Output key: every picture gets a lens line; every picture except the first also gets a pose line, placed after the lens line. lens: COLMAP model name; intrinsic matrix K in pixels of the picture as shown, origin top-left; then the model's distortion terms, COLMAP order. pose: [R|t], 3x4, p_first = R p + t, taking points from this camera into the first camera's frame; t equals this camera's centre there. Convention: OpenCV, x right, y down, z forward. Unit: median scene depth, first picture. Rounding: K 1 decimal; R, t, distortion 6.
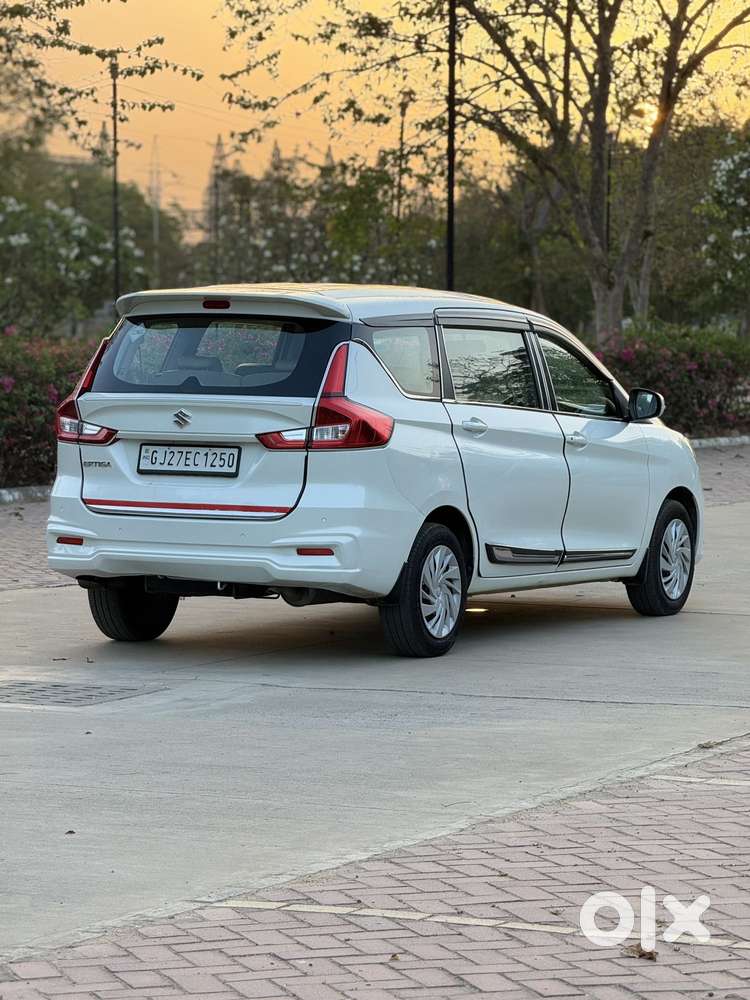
lens RADIAL K [[3558.5, 0, 375.0], [0, 3558.5, 500.0], [0, 0, 1]] dist [0.166856, 3.777797]
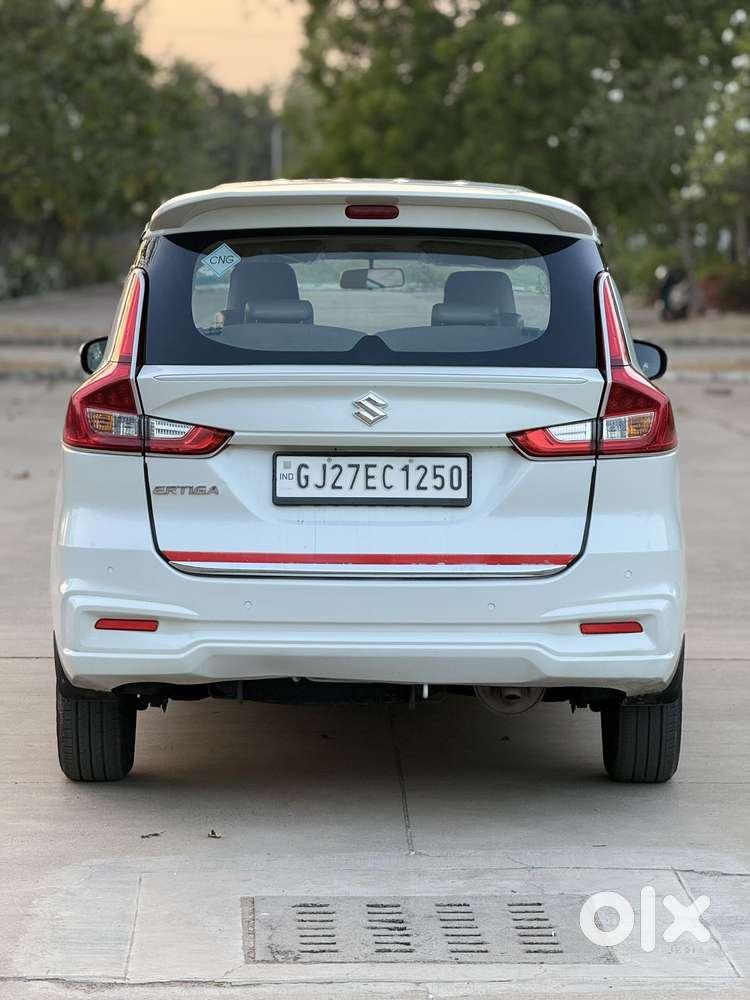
lens RADIAL K [[3558.5, 0, 375.0], [0, 3558.5, 500.0], [0, 0, 1]] dist [0.166856, 3.777797]
pose [[0.888414, -0.038602, 0.457416, -0.318874], [0.026776, 0.999119, 0.032312, -0.026664], [-0.458261, -0.016459, 0.888665, 0.482589]]
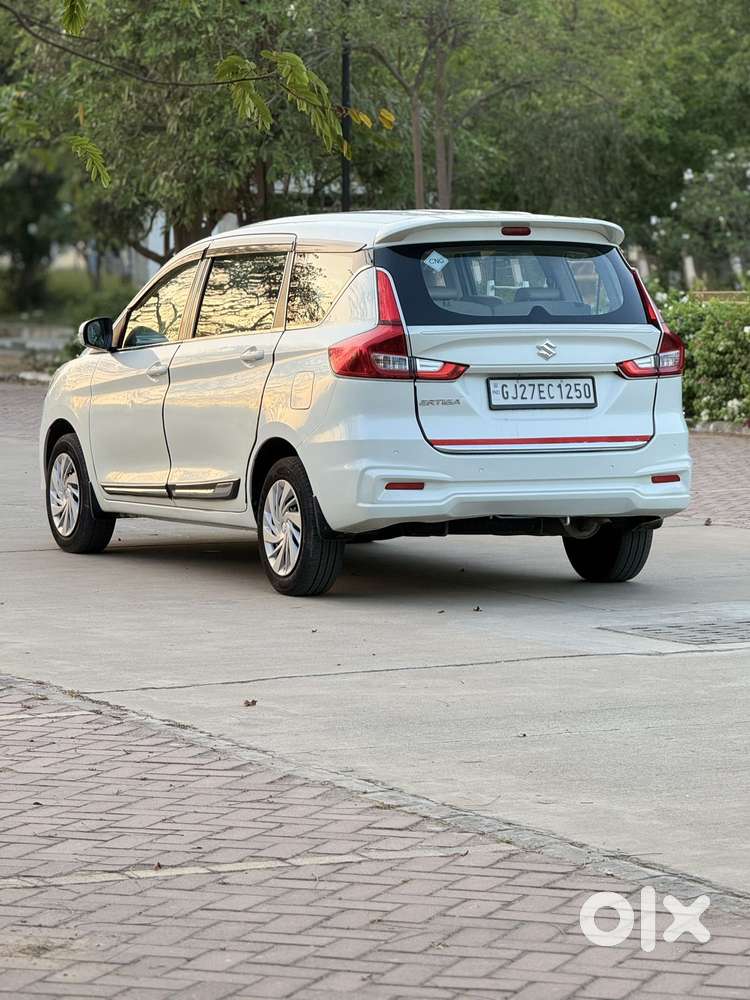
lens RADIAL K [[3558.5, 0, 375.0], [0, 3558.5, 500.0], [0, 0, 1]] dist [0.166856, 3.777797]
pose [[0.616692, -0.062690, 0.784704, -0.839483], [0.045711, 0.997994, 0.043807, -0.026589], [-0.785876, 0.008854, 0.618321, 0.440341]]
